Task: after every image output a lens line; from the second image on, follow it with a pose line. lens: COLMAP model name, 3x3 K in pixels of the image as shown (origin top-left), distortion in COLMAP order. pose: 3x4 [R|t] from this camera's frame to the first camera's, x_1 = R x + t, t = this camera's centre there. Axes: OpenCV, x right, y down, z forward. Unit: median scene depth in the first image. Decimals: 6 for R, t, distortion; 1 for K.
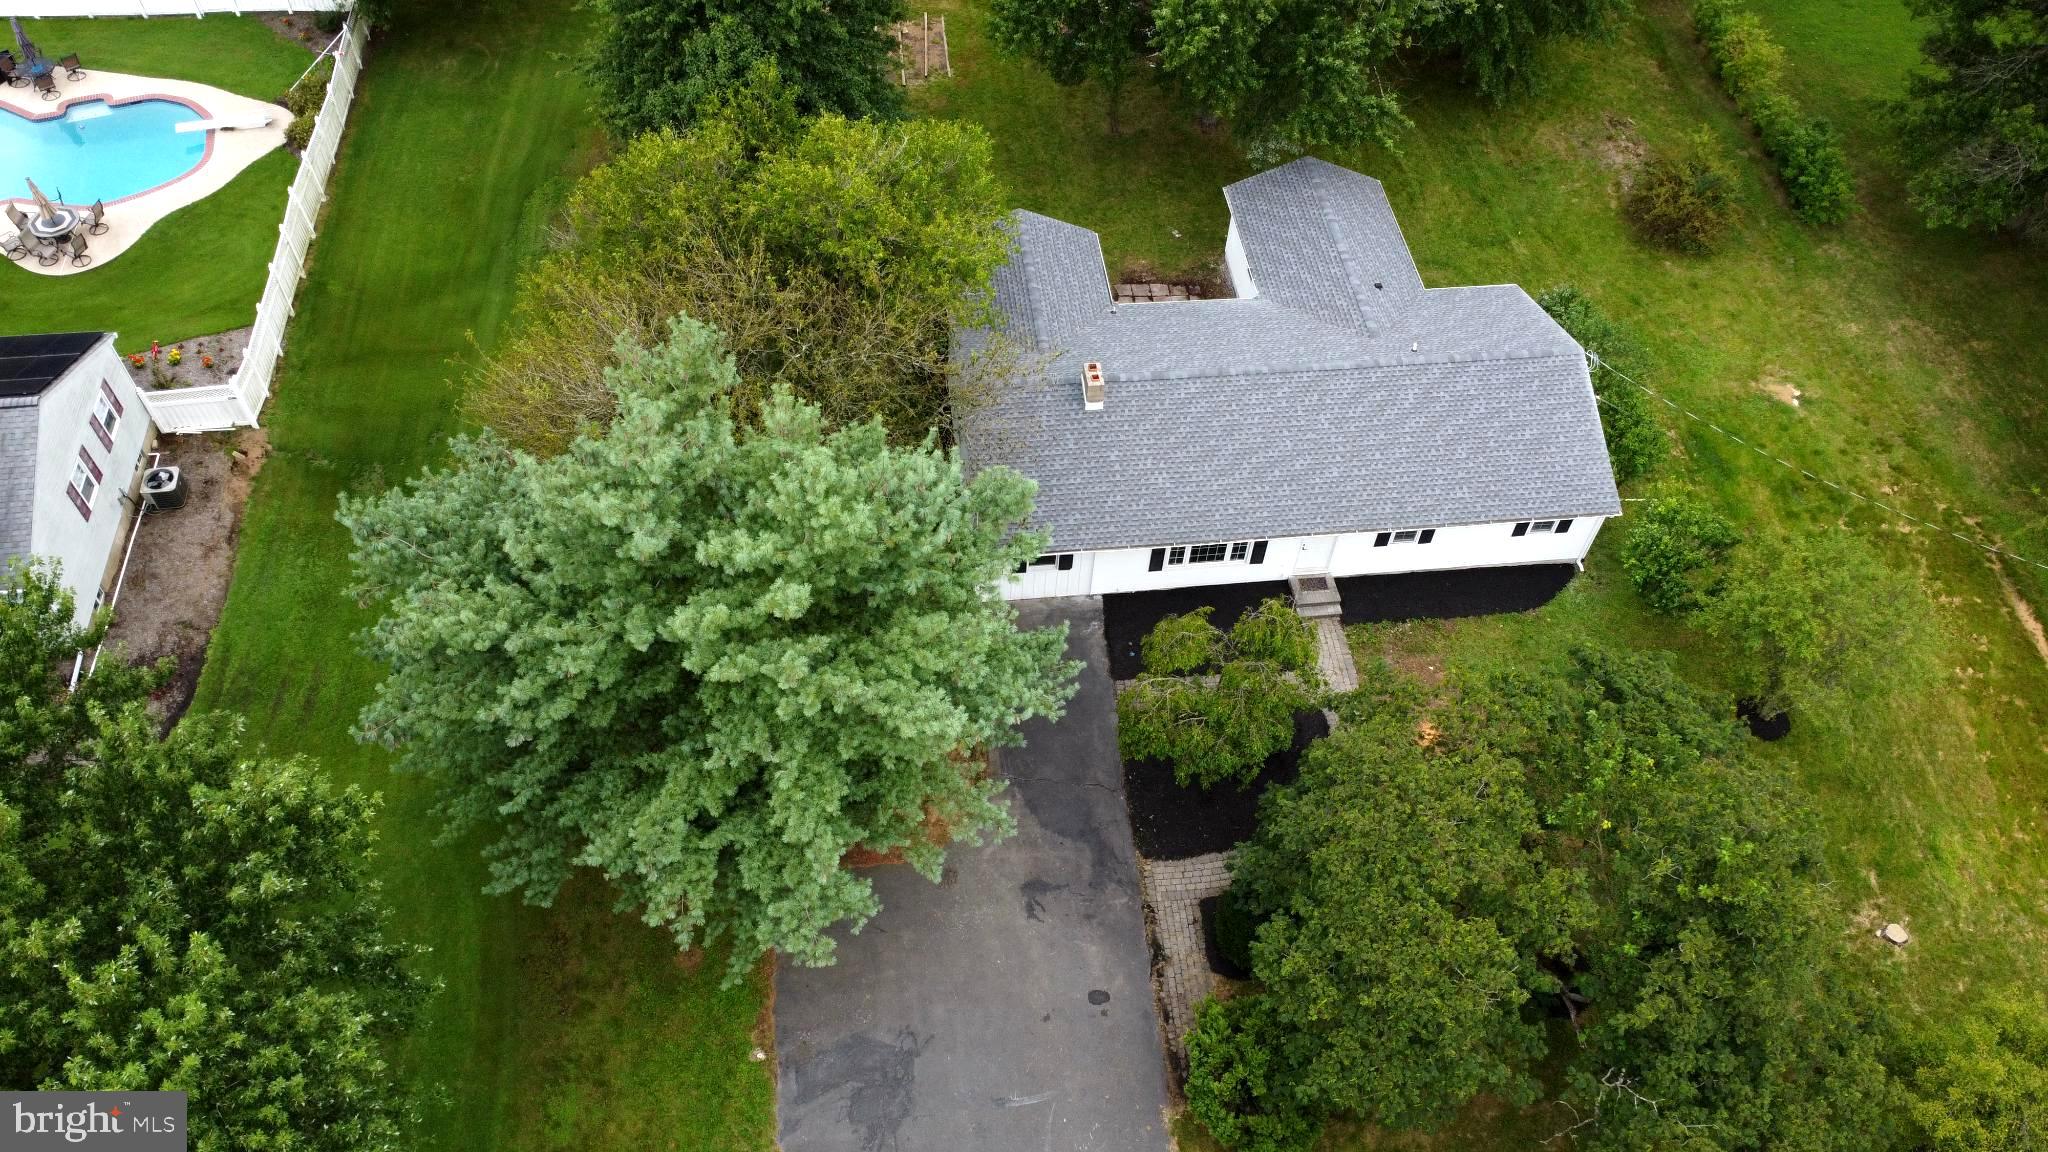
lens RADIAL K [[1540.1, 0, 1028.3], [0, 1540.1, 575.7], [0, 0, 1]] dist [0.002226, 0.000681]
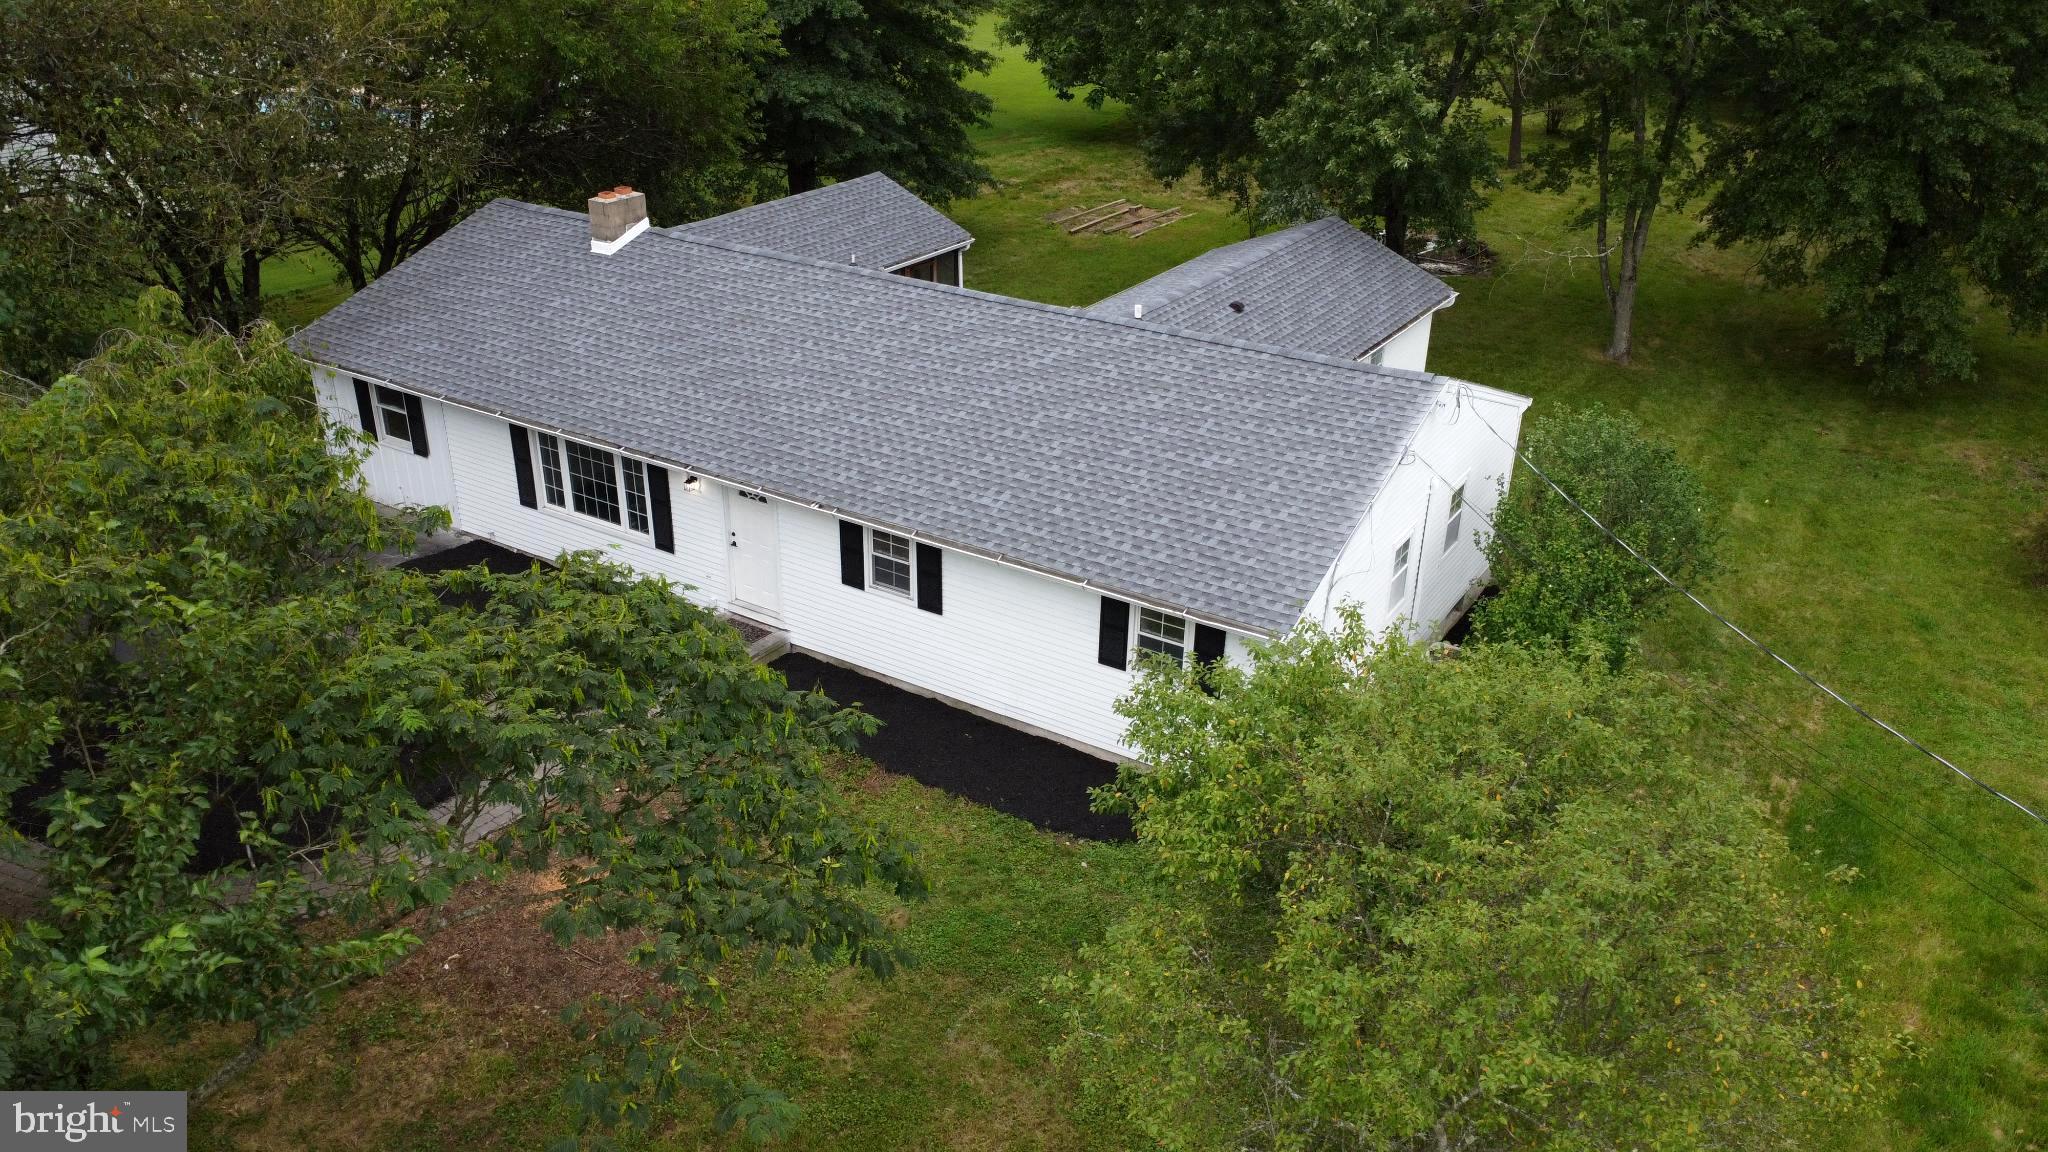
lens RADIAL K [[1540.1, 0, 1021.7], [0, 1540.1, 587.3], [0, 0, 1]] dist [0.002226, 0.000681]
pose [[0.775821, 0.257363, -0.576078, 0.640595], [-0.486911, 0.824876, -0.287223, 0.110087], [0.401272, 0.503333, 0.765269, 0.758867]]
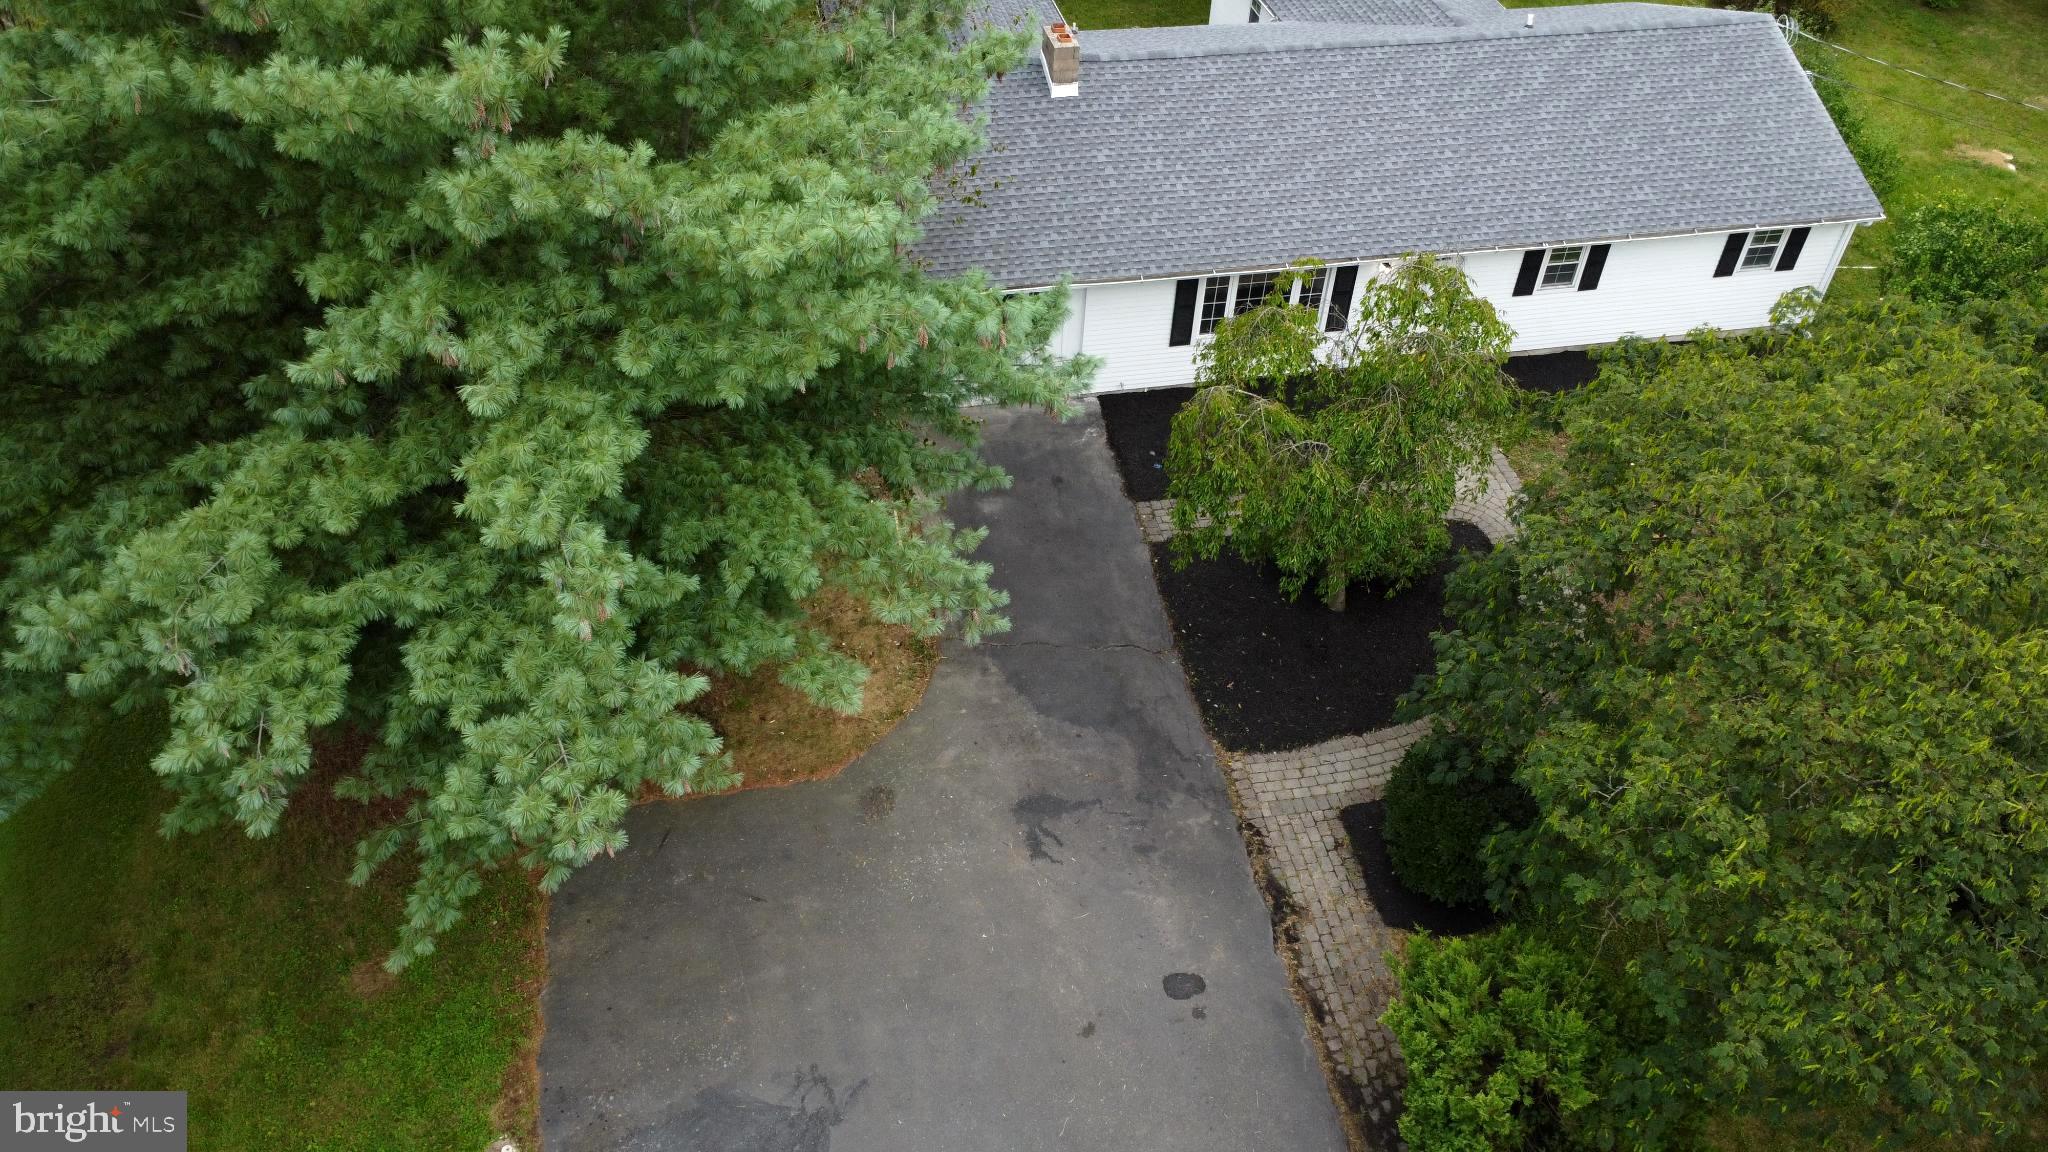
lens RADIAL K [[1540.1, 0, 1028.3], [0, 1540.1, 577.4], [0, 0, 1]] dist [0.002226, 0.000681]
pose [[0.995764, -0.063940, 0.066081, -0.030623], [0.073209, 0.986123, -0.149000, 0.206847], [-0.055637, 0.153207, 0.986627, 0.462026]]
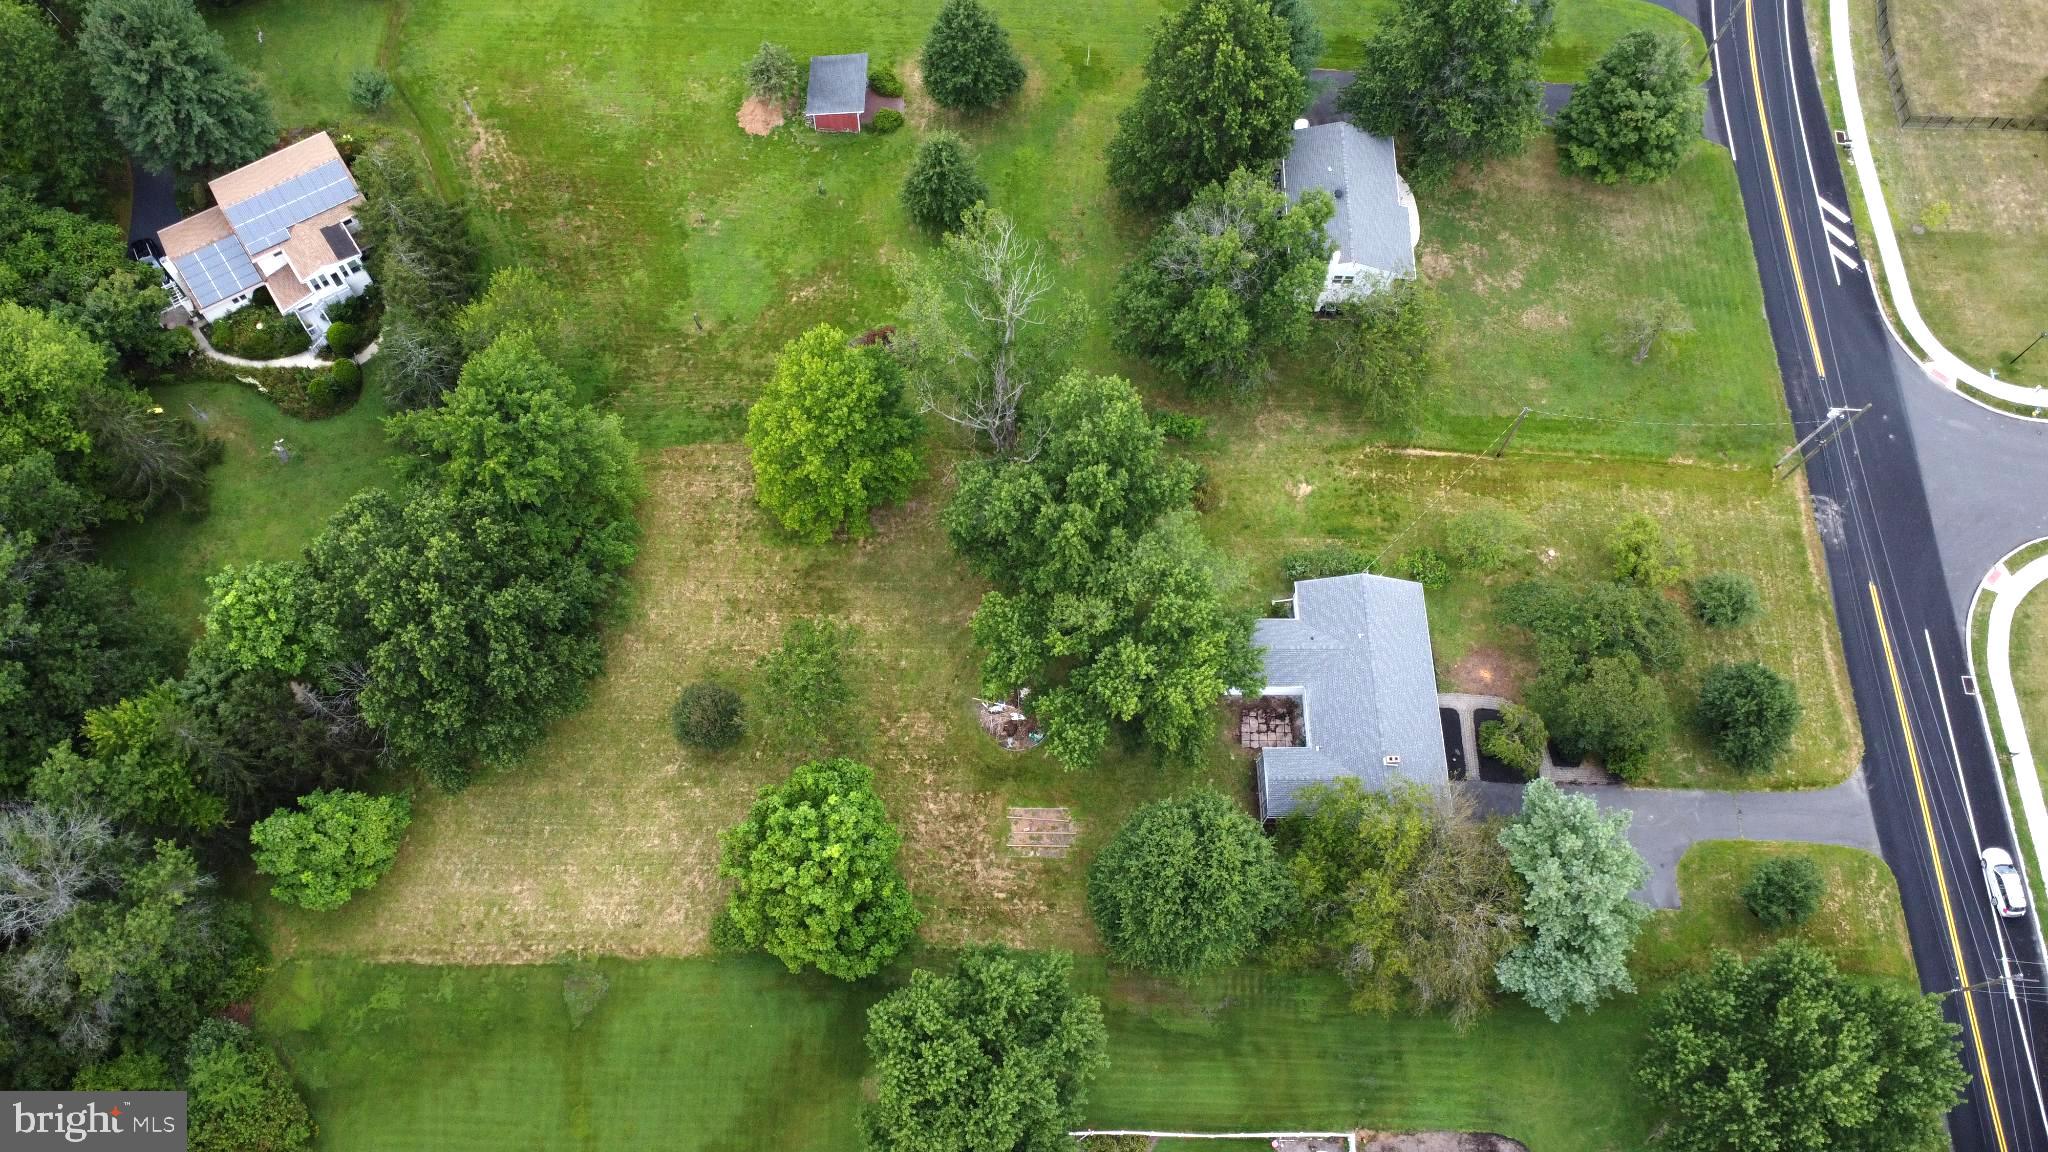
lens RADIAL K [[1540.1, 0, 1019.0], [0, 1540.1, 583.4], [0, 0, 1]] dist [0.002226, 0.000681]
pose [[0.107310, -0.924285, 0.366310, -0.775906], [0.759388, 0.314007, 0.569850, -2.419111], [-0.641728, 0.217020, 0.735587, -0.606819]]
